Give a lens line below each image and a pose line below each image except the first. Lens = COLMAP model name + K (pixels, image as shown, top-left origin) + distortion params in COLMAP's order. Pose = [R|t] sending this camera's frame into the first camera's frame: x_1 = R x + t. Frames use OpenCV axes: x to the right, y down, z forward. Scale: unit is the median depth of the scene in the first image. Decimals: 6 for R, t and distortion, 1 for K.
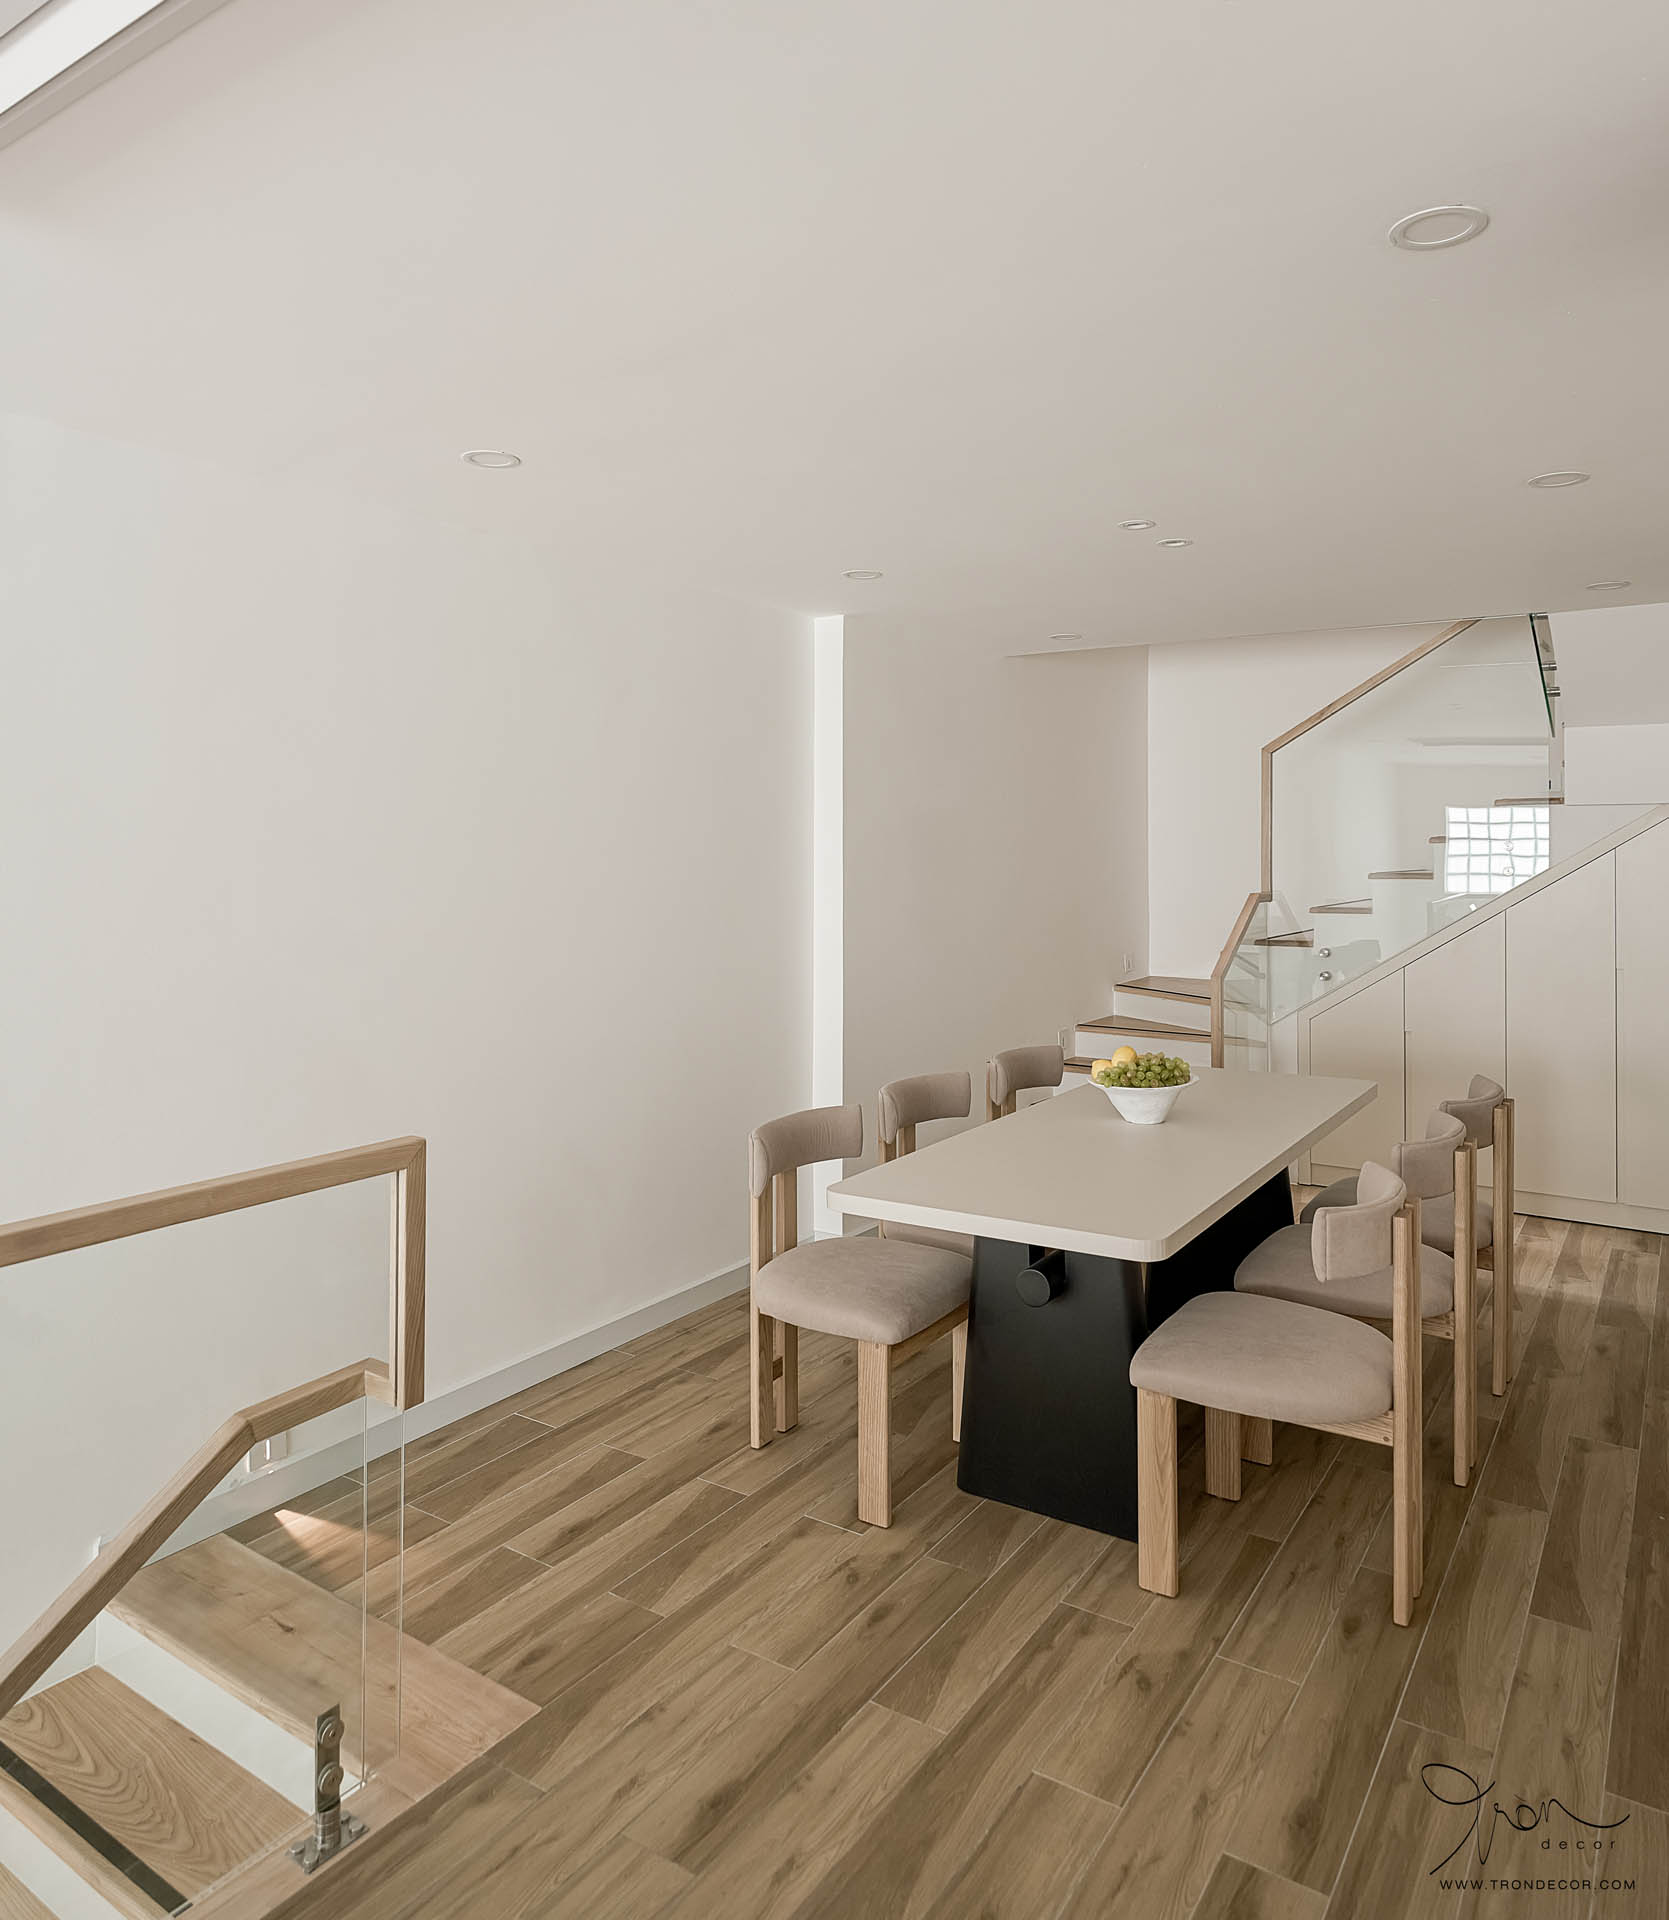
lens RADIAL K [[1249.8, 0, 836.4], [0, 1249.8, 956.4], [0, 0, 1]] dist [0.003650, 0.010886]
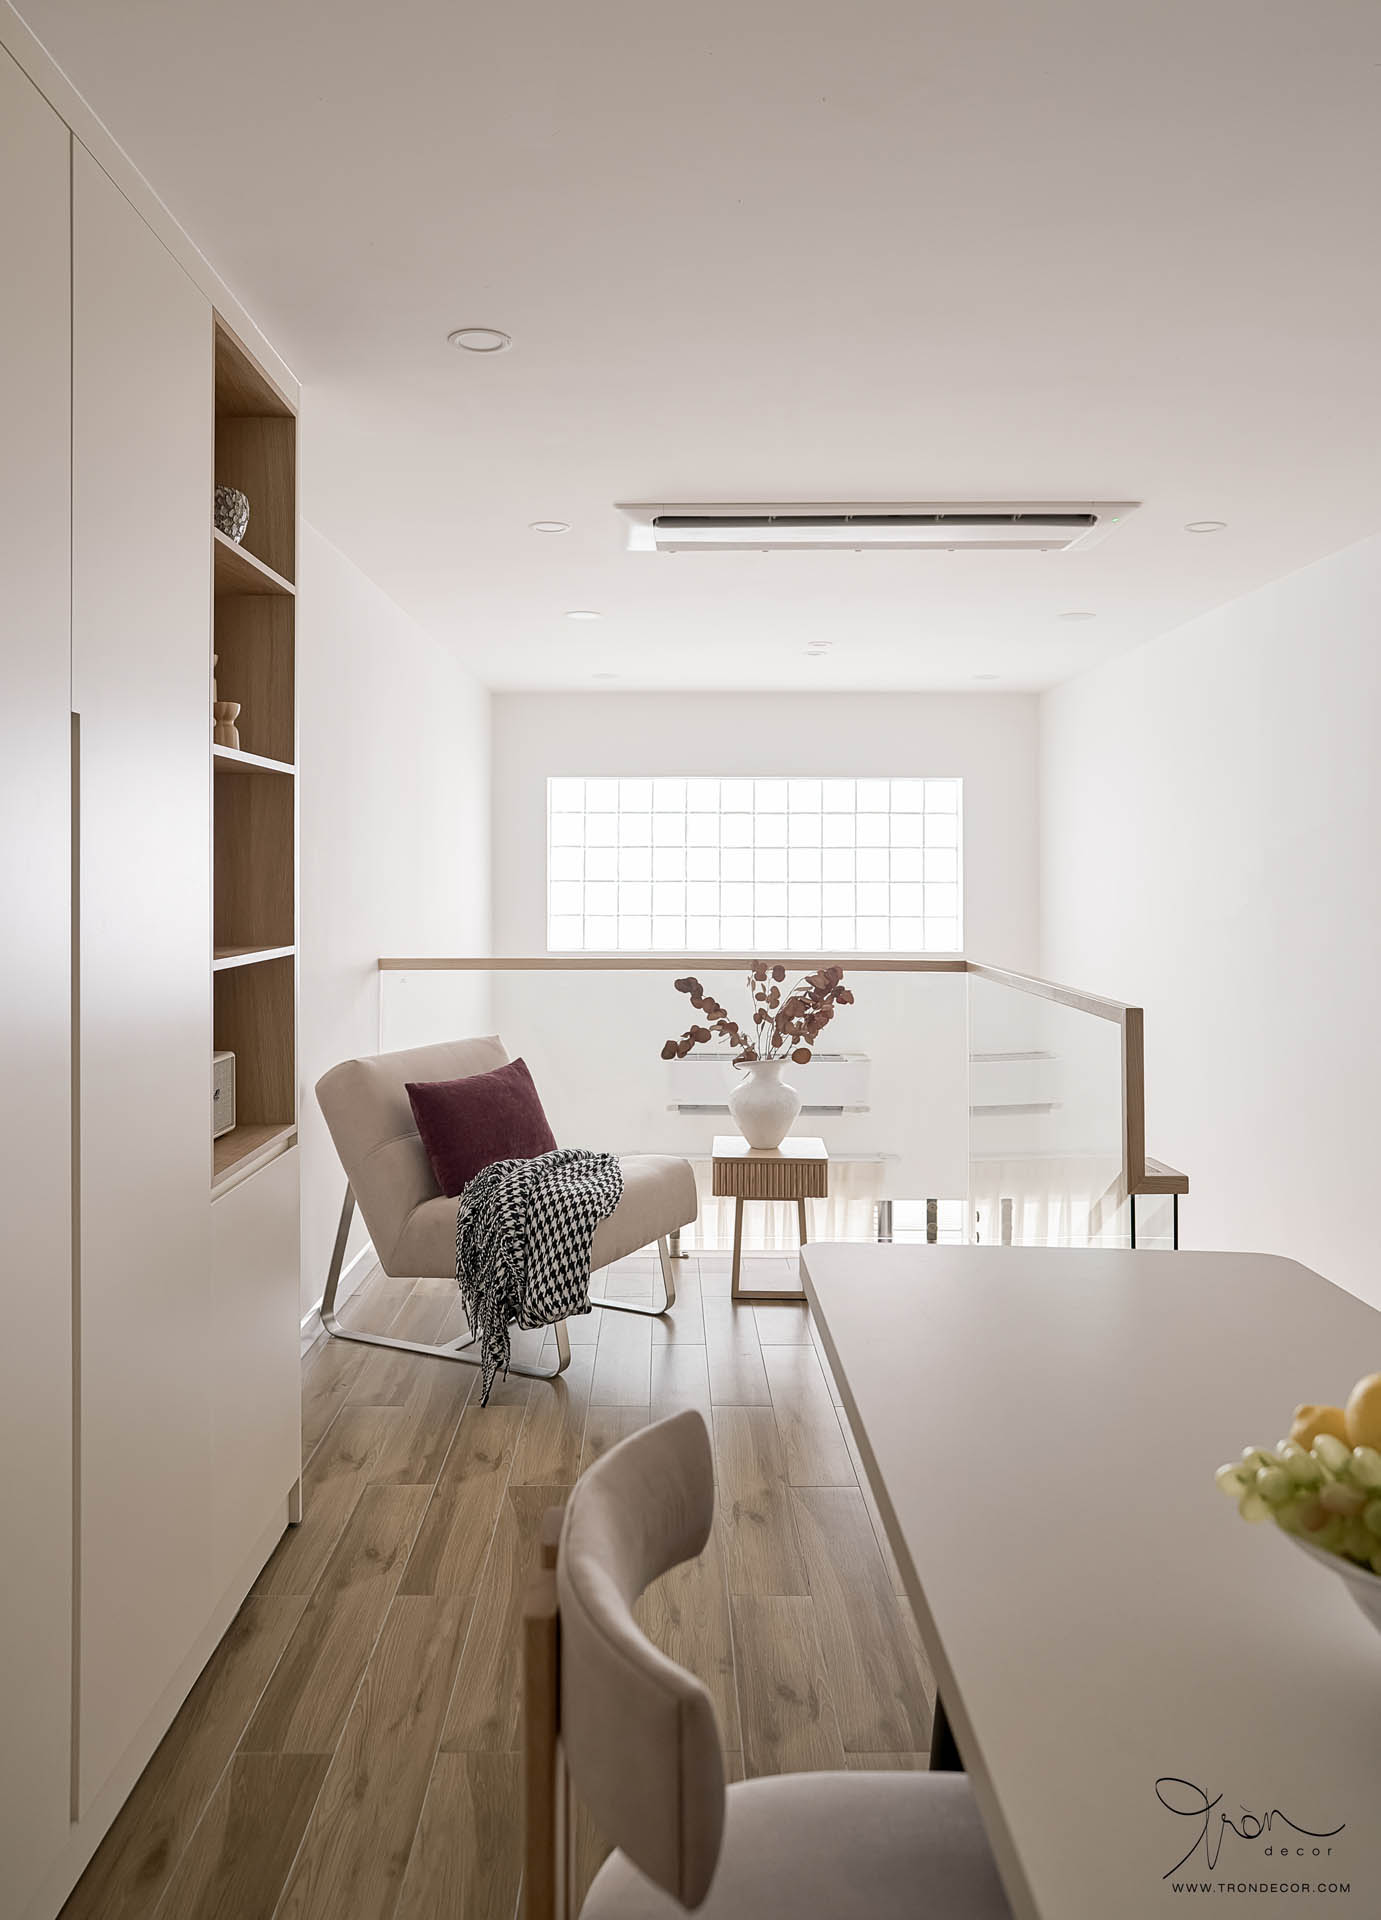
lens RADIAL K [[1461.5, 0, 691.5], [0, 1461.5, 872.3], [0, 0, 1]] dist [0.015380, -0.006098]
pose [[-0.820575, 0.007125, -0.571494, 0.875532], [-0.037282, 0.997125, 0.065963, -0.077828], [0.570321, 0.075434, -0.817951, 1.727606]]
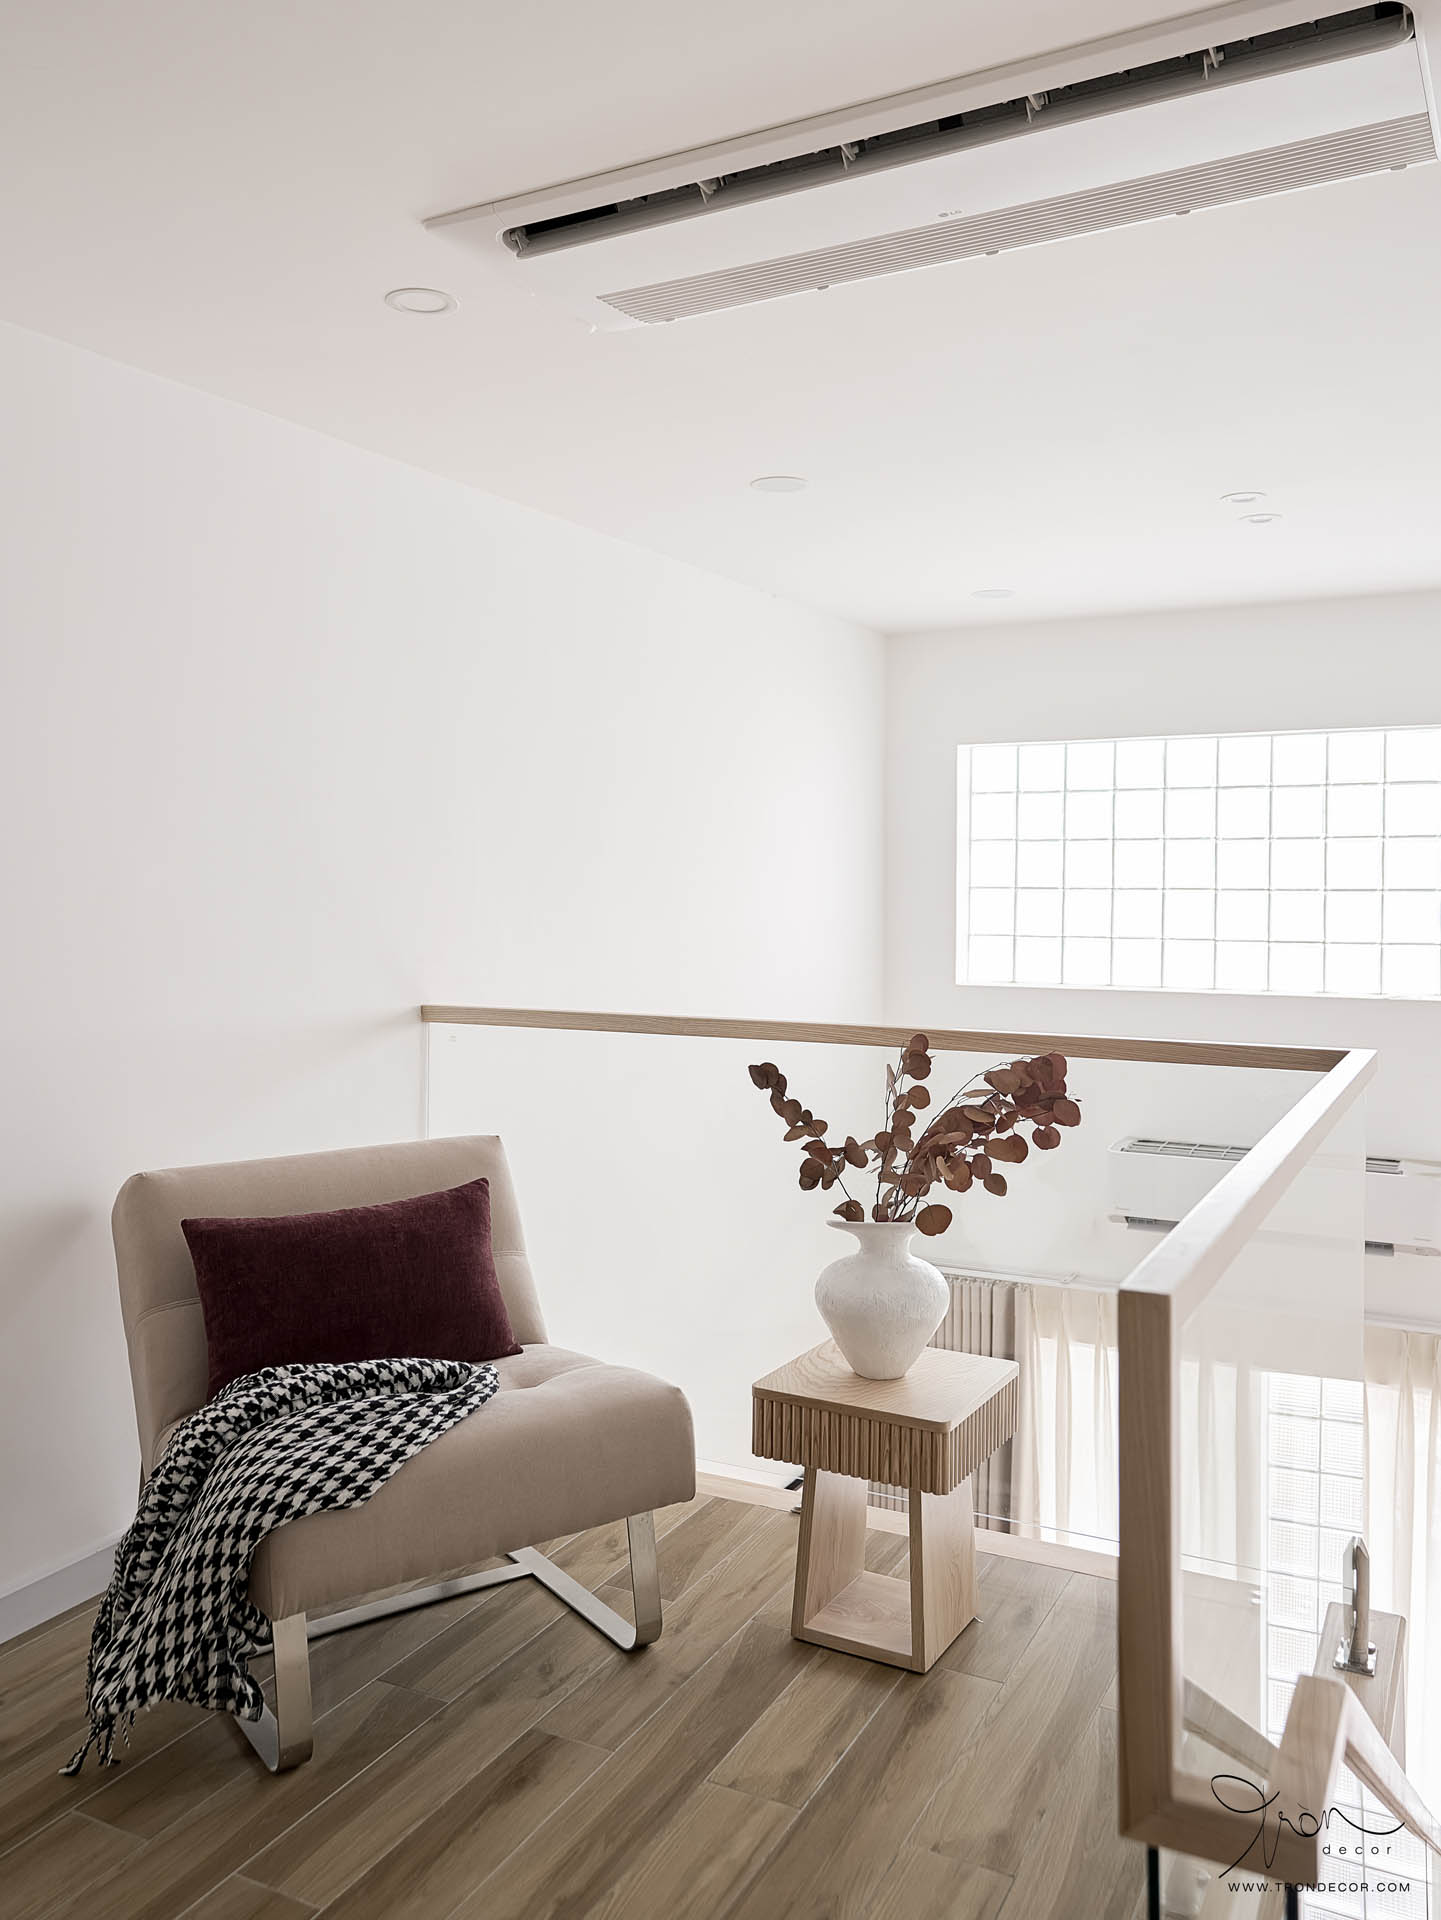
lens RADIAL K [[1519.9, 0, 691.7], [0, 1519.9, 936.5], [0, 0, 1]] dist [-0.012714, 0.025350]
pose [[-0.995978, 0.015886, -0.088175, -0.108755], [0.005591, 0.993257, 0.115797, -0.041466], [0.089420, 0.114839, -0.989351, 1.275421]]
